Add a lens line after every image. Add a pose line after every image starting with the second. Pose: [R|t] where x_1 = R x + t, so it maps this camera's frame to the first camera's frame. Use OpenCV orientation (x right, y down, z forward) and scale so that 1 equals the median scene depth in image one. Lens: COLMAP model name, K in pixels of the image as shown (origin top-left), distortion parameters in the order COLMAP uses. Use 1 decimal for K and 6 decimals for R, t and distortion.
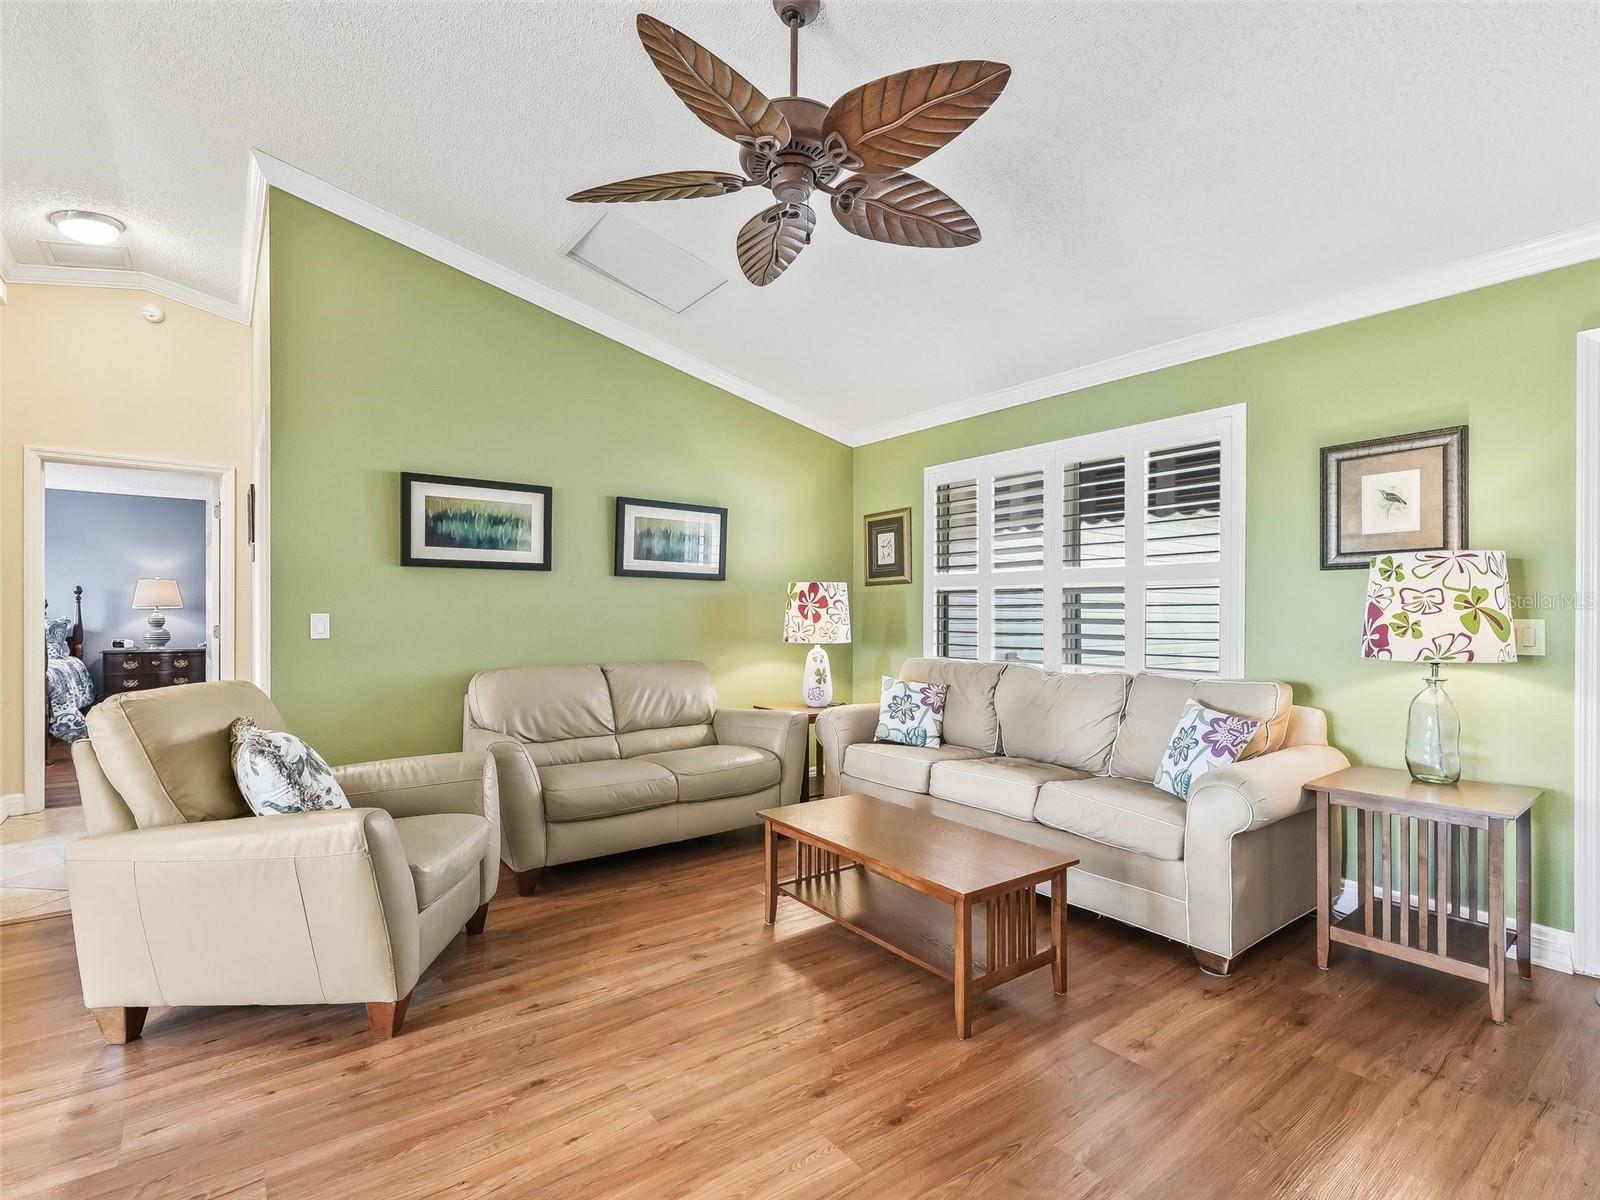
lens RADIAL K [[729.6, 0, 797.9], [0, 729.6, 619.4], [0, 0, 1]] dist [0.001668, 0.000104]
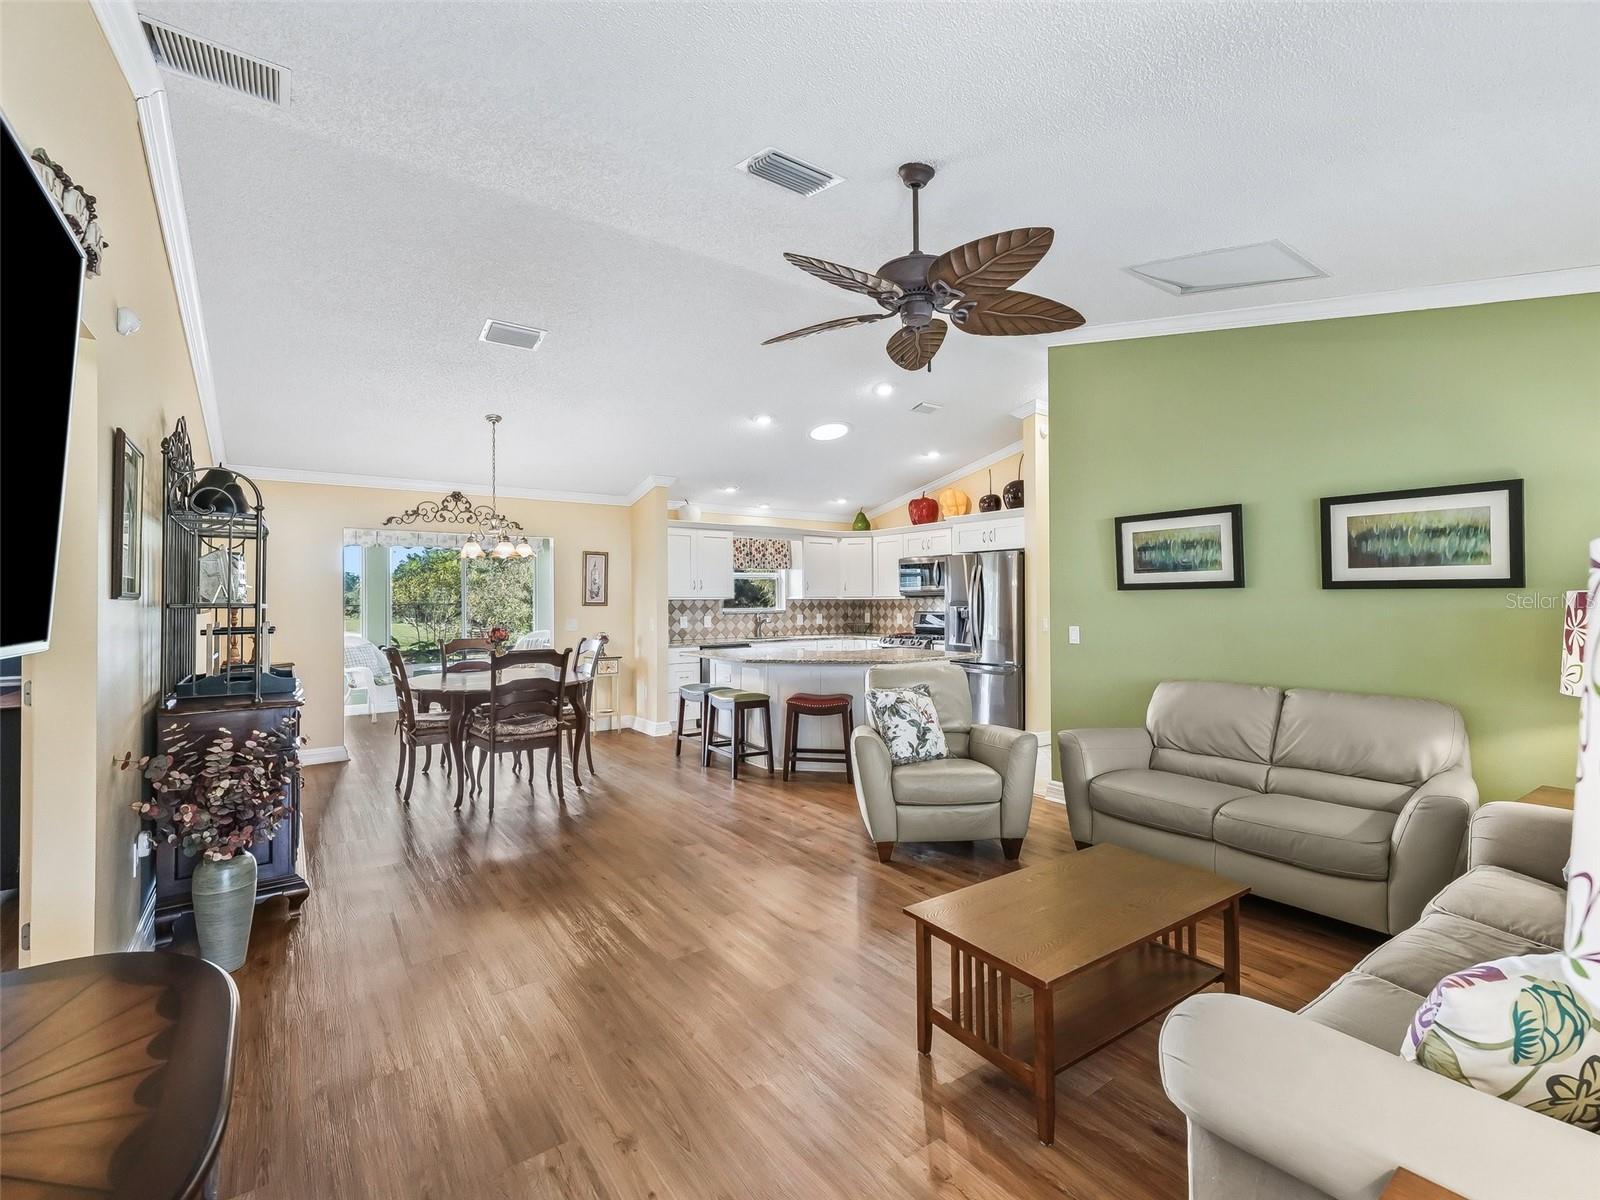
lens RADIAL K [[729.6, 0, 811.8], [0, 729.6, 593.4], [0, 0, 1]] dist [0.001668, 0.000104]
pose [[-0.016992, -0.016044, -0.999727, 0.695660], [-0.001352, 0.999871, -0.016023, -0.043968], [0.999855, 0.001079, -0.017011, 0.450999]]
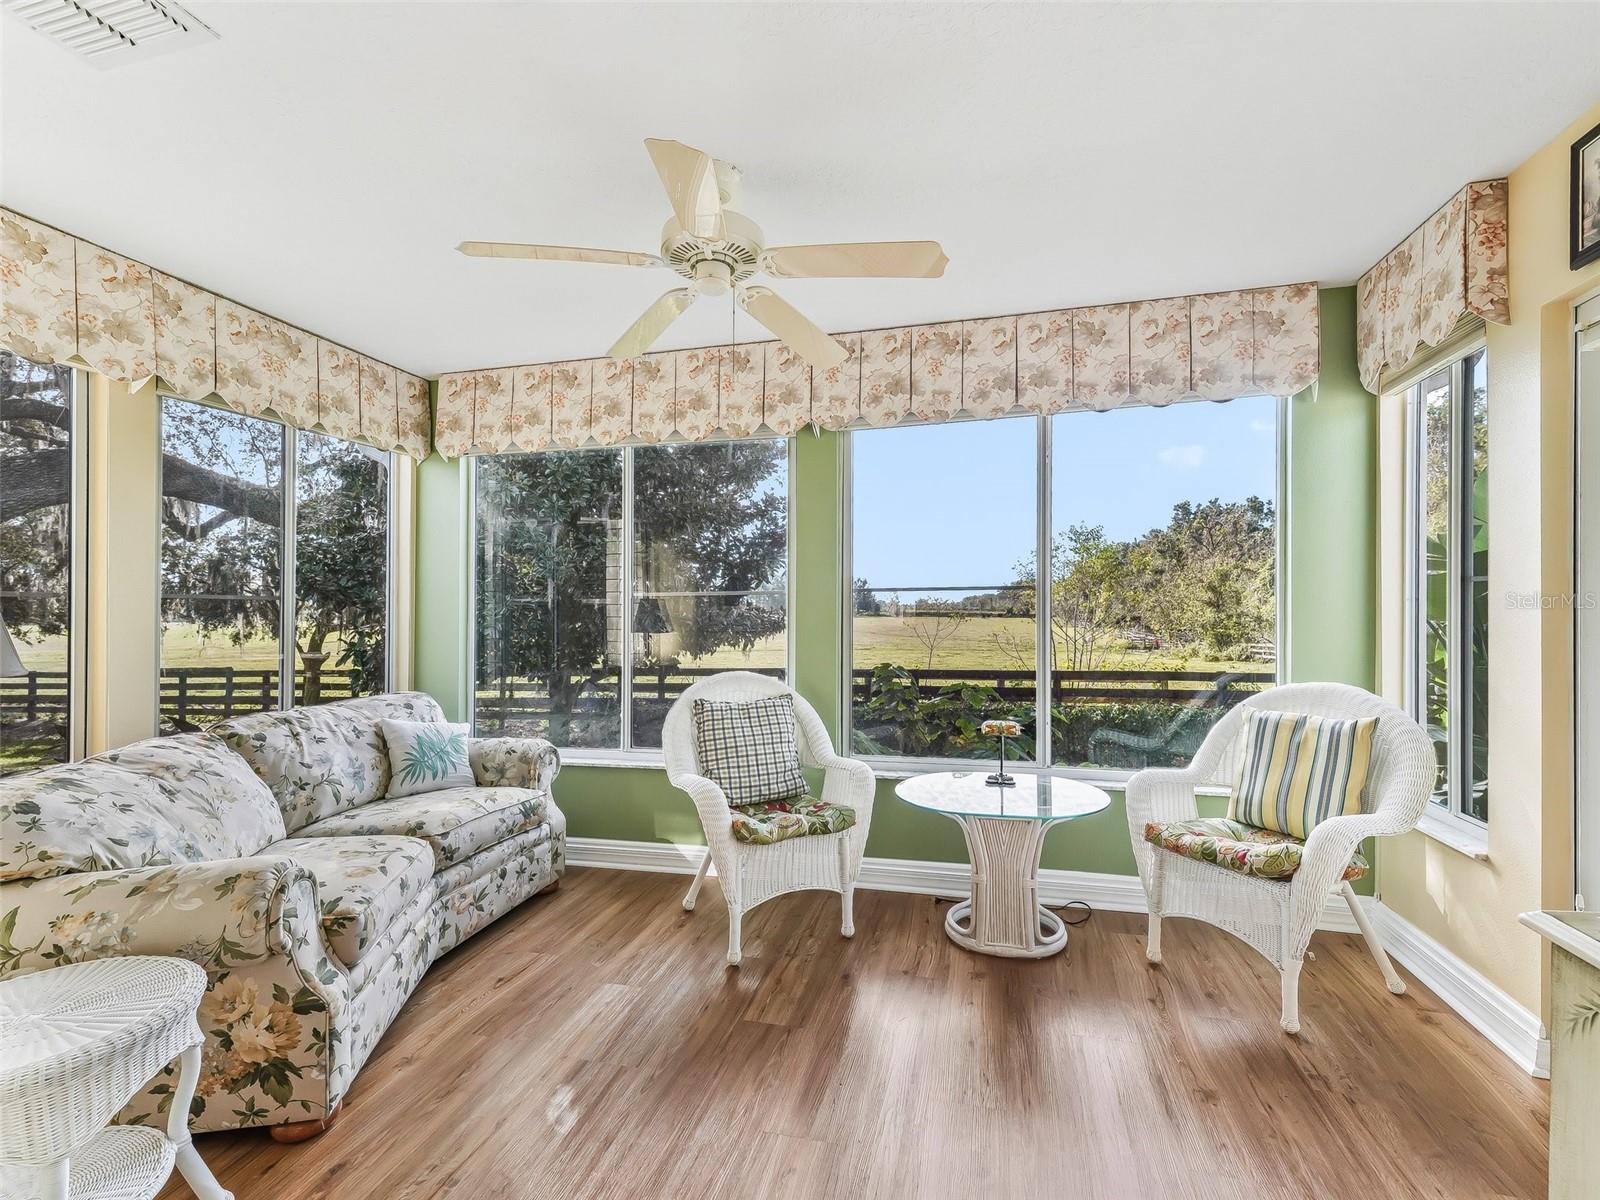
lens RADIAL K [[729.6, 0, 798.5], [0, 729.6, 589.6], [0, 0, 1]] dist [0.001668, 0.000104]
pose [[-0.783990, -0.020650, -0.620430, -1.013271], [-0.007189, 0.999682, -0.024189, -0.023567], [0.620732, -0.014504, -0.783889, -0.294692]]
